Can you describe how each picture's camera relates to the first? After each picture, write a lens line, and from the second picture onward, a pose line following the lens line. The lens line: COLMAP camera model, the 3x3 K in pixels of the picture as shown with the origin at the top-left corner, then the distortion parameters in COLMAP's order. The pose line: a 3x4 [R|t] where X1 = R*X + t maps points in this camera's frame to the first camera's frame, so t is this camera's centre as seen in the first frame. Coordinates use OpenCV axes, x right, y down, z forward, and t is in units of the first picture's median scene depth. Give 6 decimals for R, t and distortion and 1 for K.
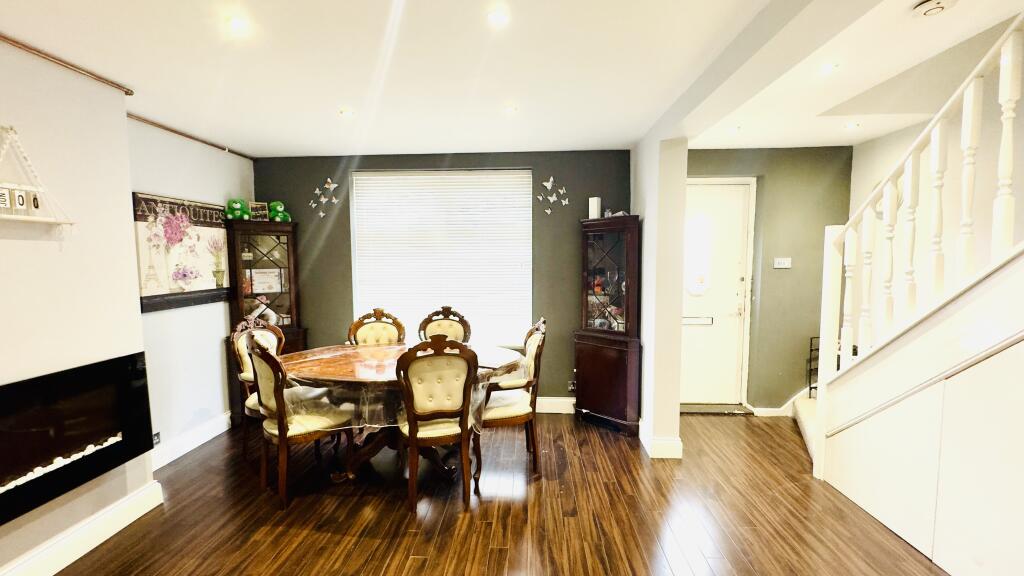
lens RADIAL K [[409.8, 0, 510.6], [0, 409.8, 290.9], [0, 0, 1]] dist [0.001888, -0.000317]
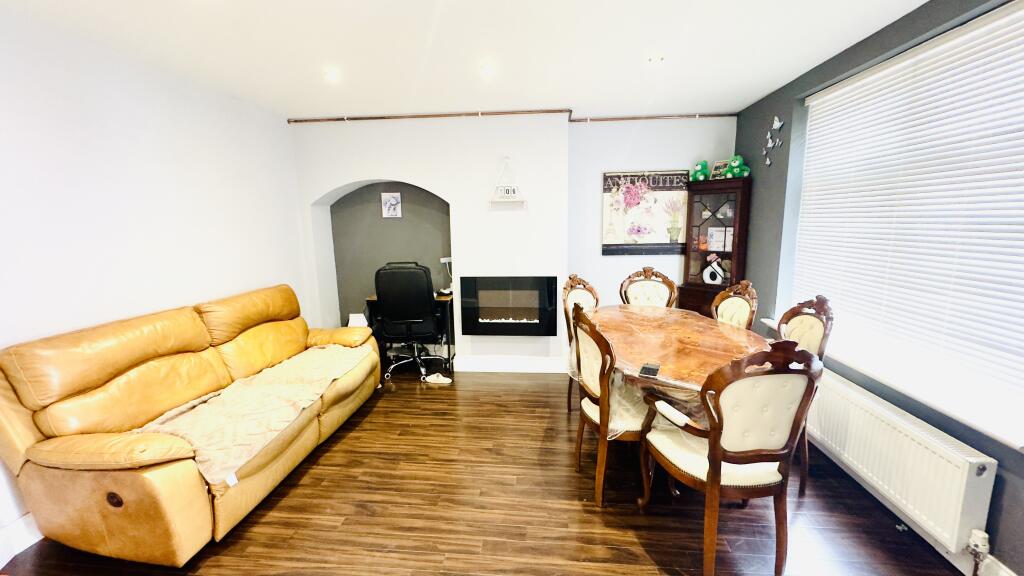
lens RADIAL K [[409.8, 0, 510.6], [0, 409.8, 290.9], [0, 0, 1]] dist [0.001888, -0.000317]
pose [[-0.050358, 0.175875, -0.983124, 0.495780], [-0.065660, 0.981660, 0.178977, -0.051965], [0.996571, 0.073565, -0.037887, 0.596022]]
